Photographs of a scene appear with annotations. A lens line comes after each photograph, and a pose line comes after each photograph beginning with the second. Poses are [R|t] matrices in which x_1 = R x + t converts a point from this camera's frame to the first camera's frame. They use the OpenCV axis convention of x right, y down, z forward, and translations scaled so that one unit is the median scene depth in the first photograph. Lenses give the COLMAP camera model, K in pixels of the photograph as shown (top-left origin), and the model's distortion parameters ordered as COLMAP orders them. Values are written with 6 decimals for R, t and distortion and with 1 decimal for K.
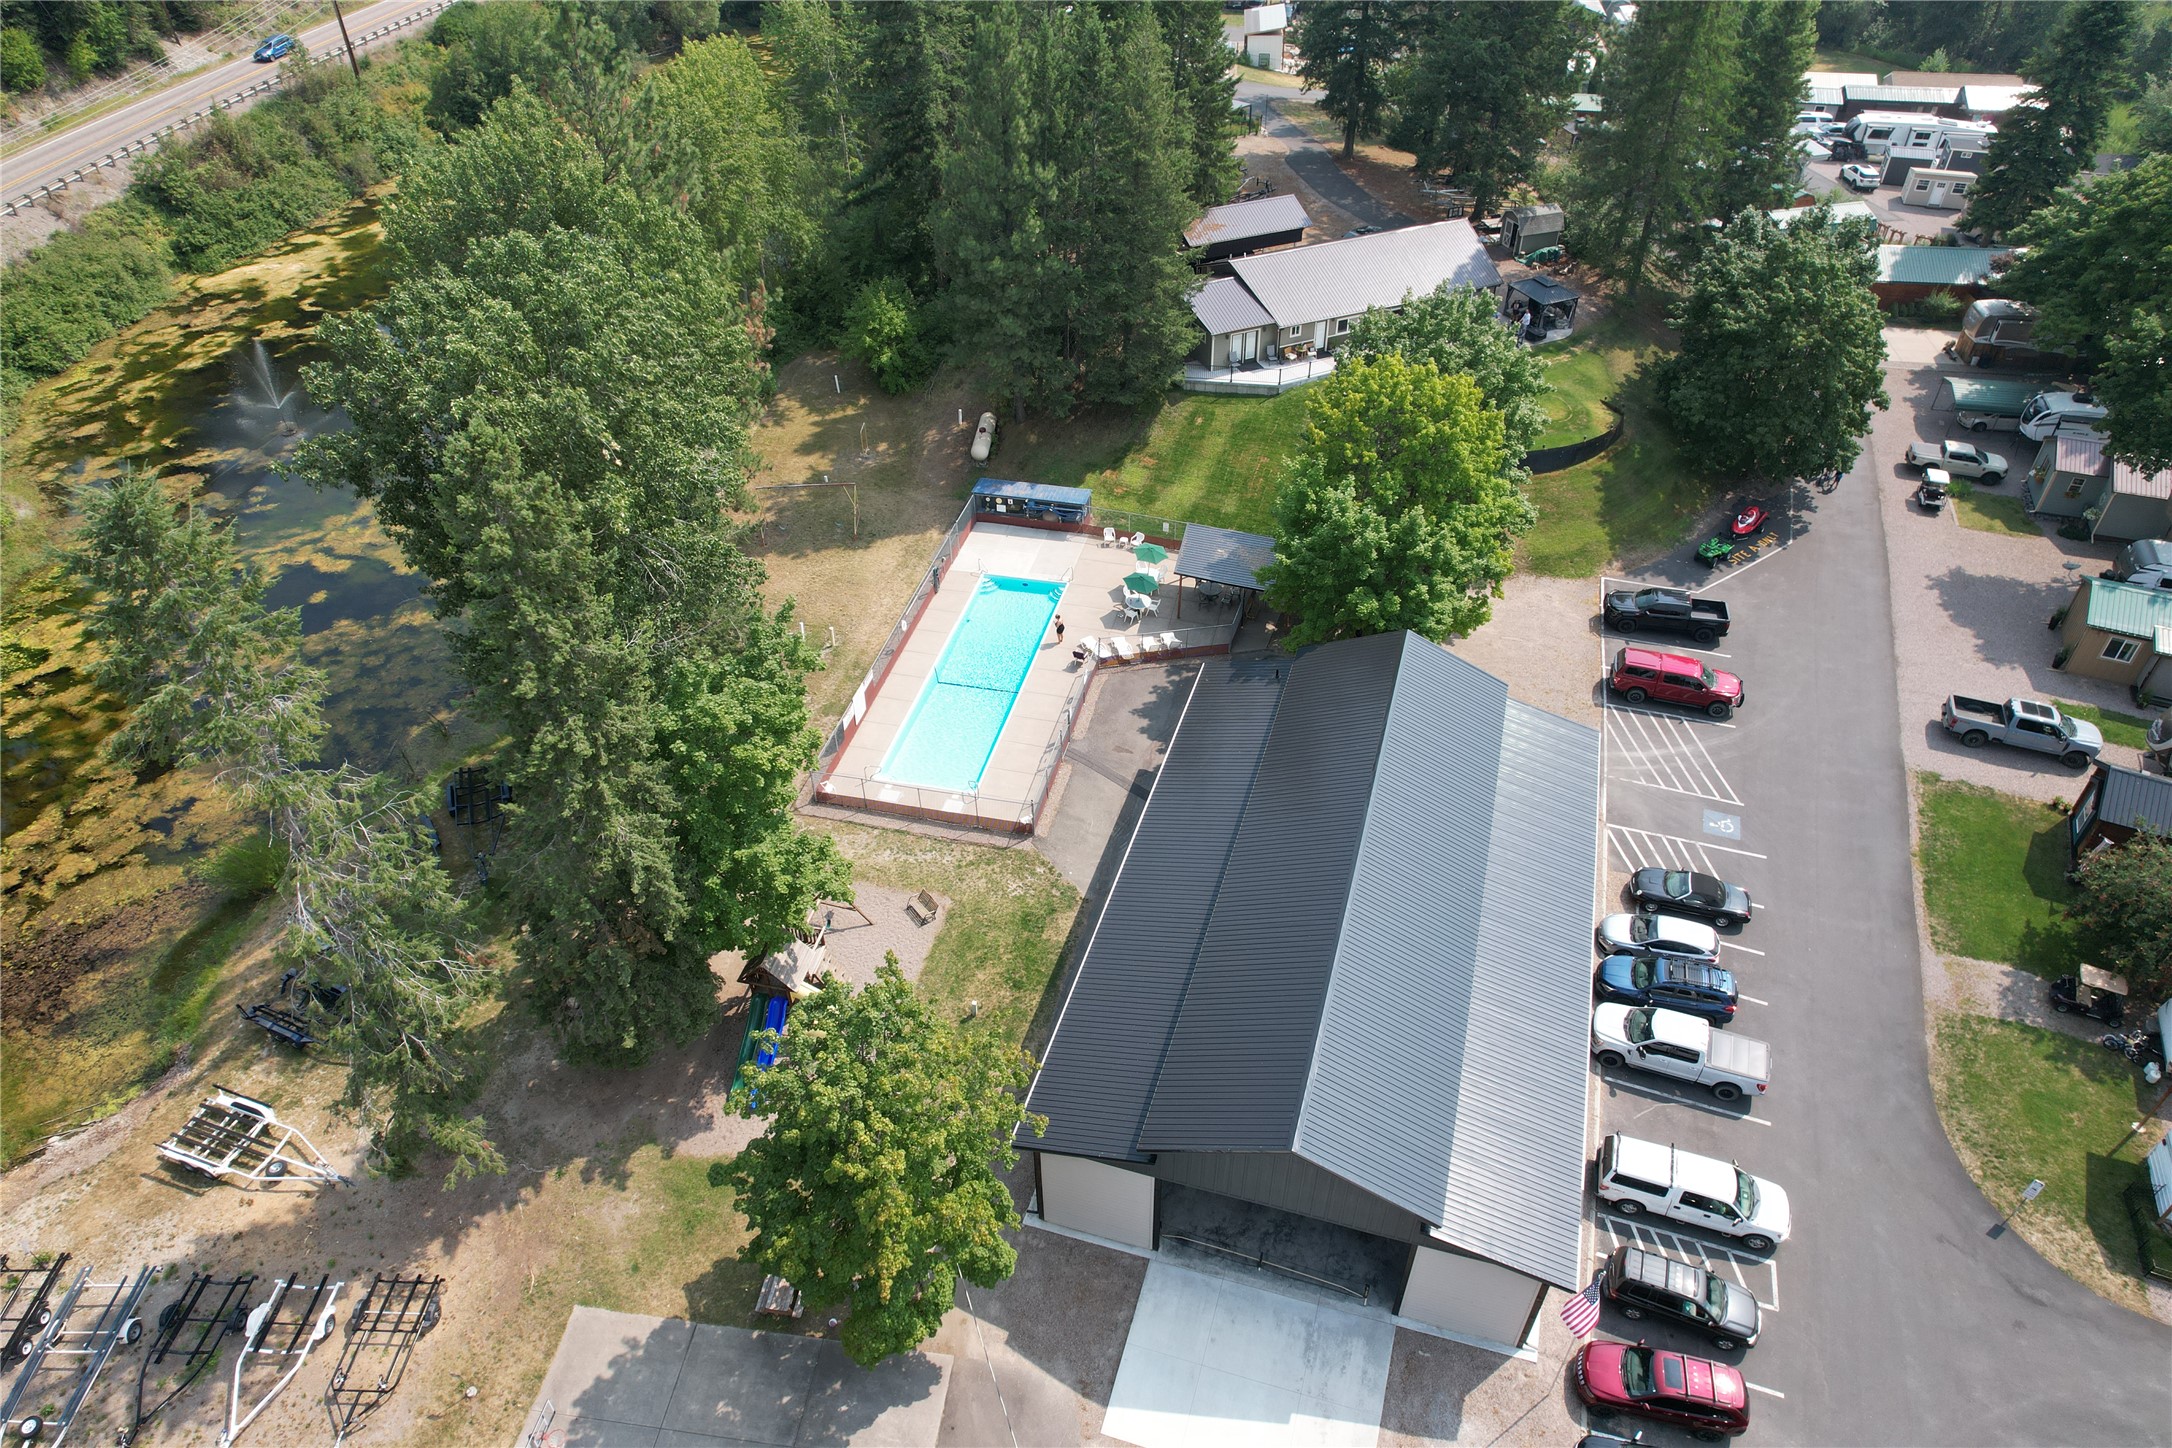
lens RADIAL K [[1410.1, 0, 1109.8], [0, 1410.1, 723.4], [0, 0, 1]] dist [-0.054524, 0.039417]
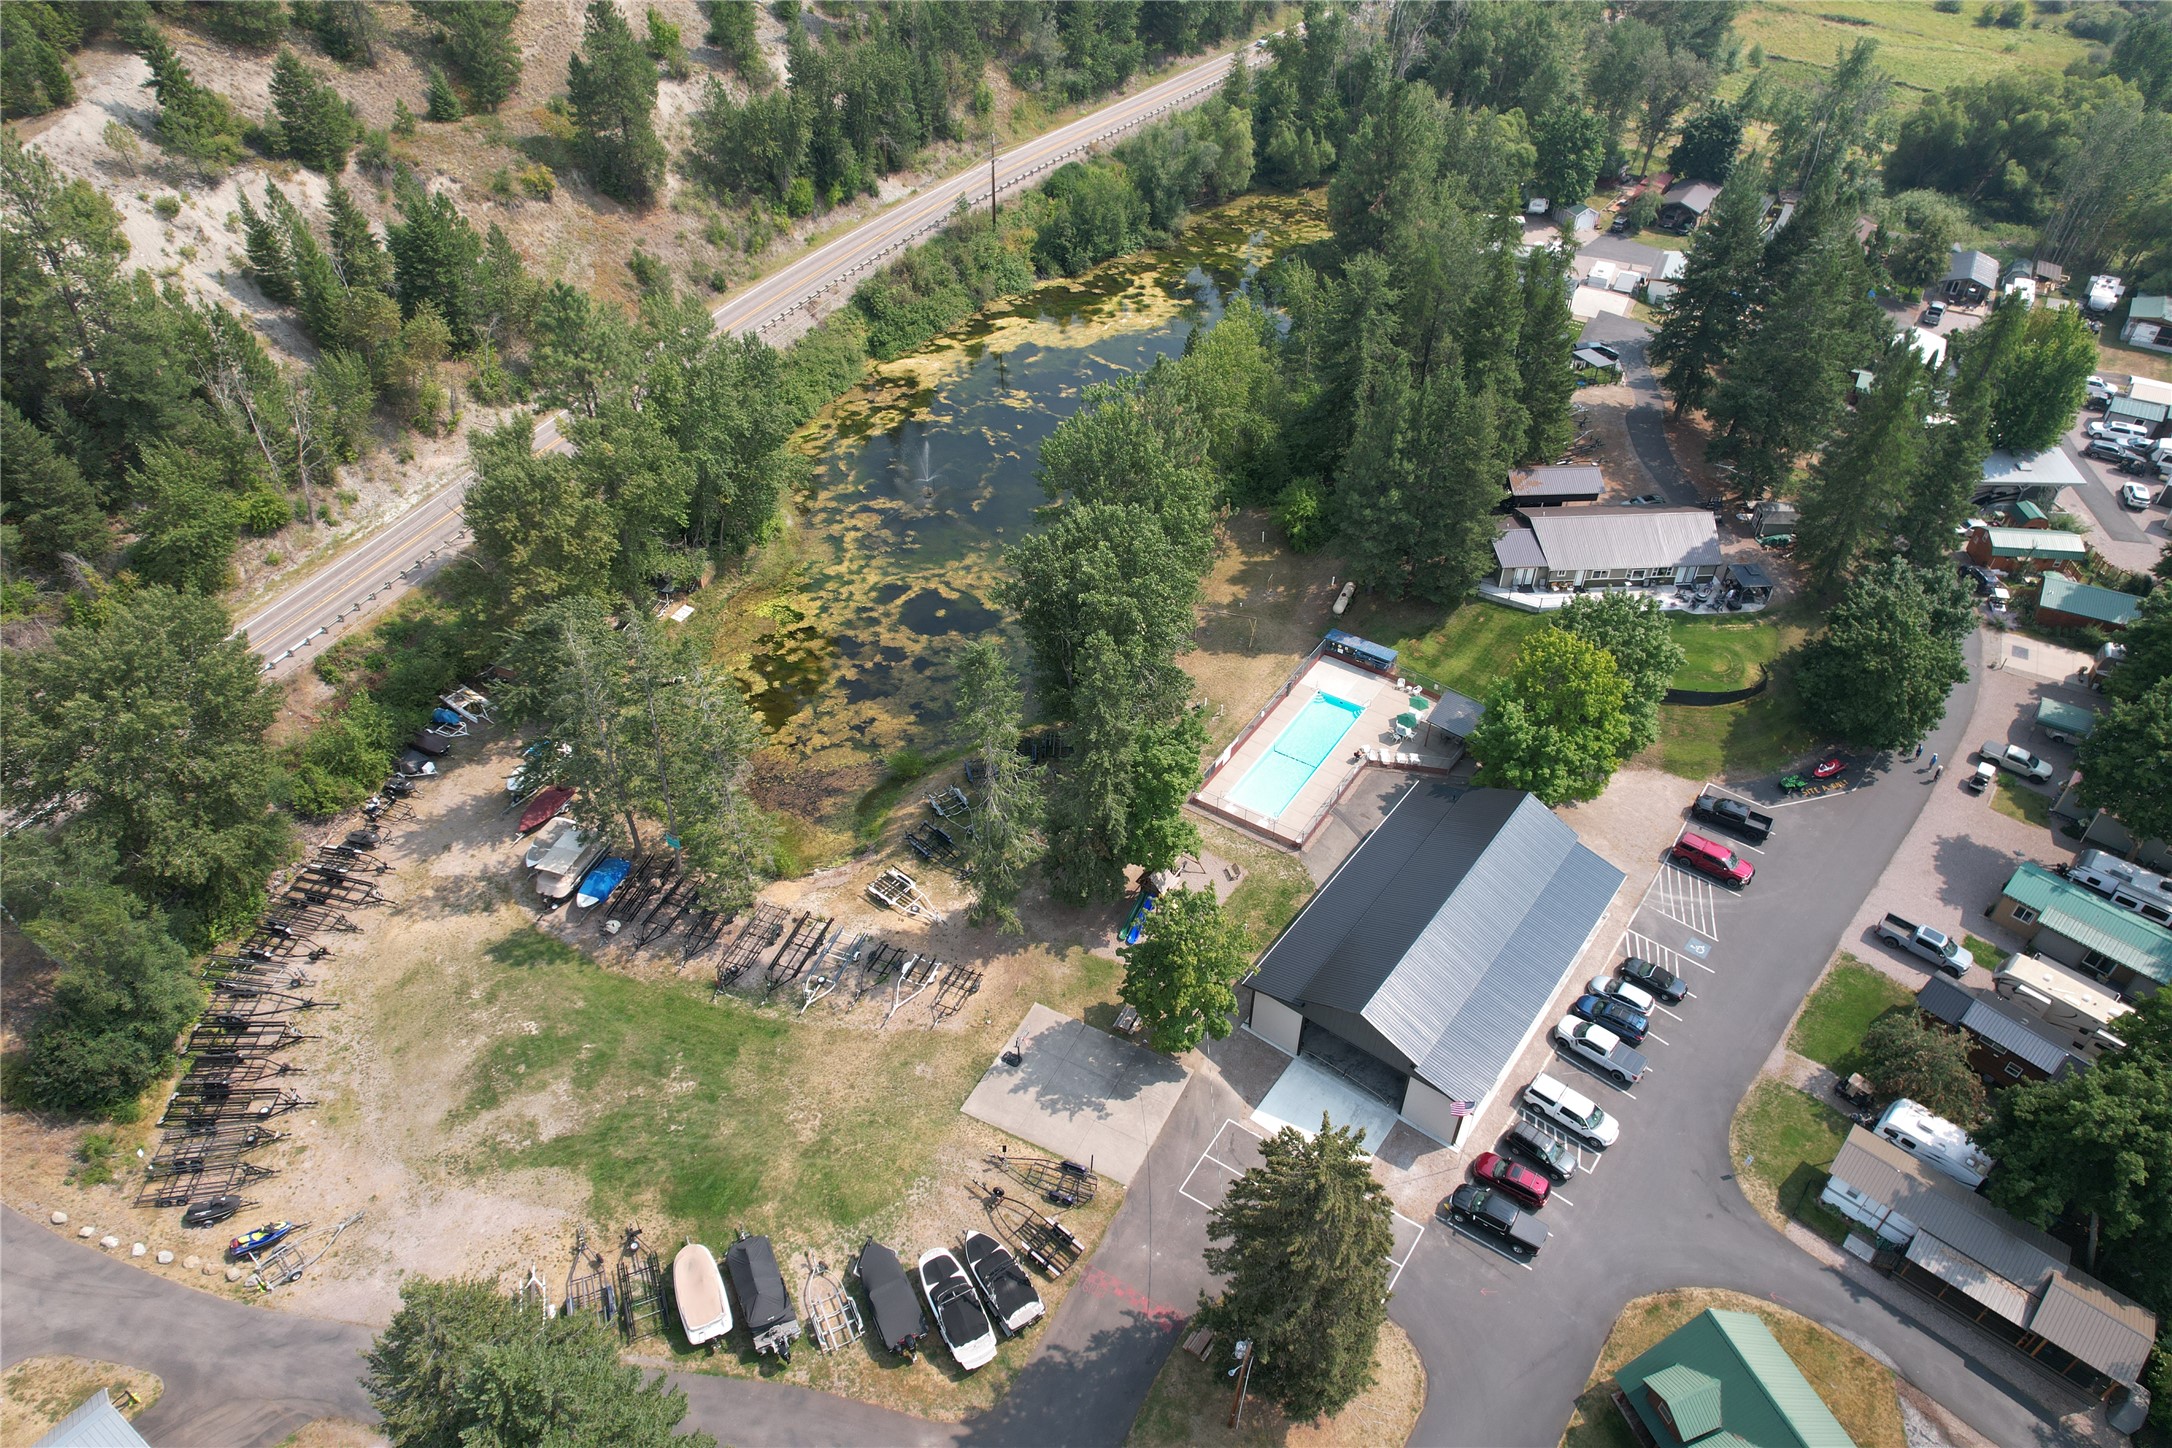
lens RADIAL K [[1410.1, 0, 1079.7], [0, 1410.1, 718.4], [0, 0, 1]] dist [-0.054524, 0.039417]
pose [[0.932990, 0.230880, -0.276087, 0.124448], [-0.230518, 0.972466, 0.034235, -0.072570], [0.276390, 0.031702, 0.960523, -0.731601]]
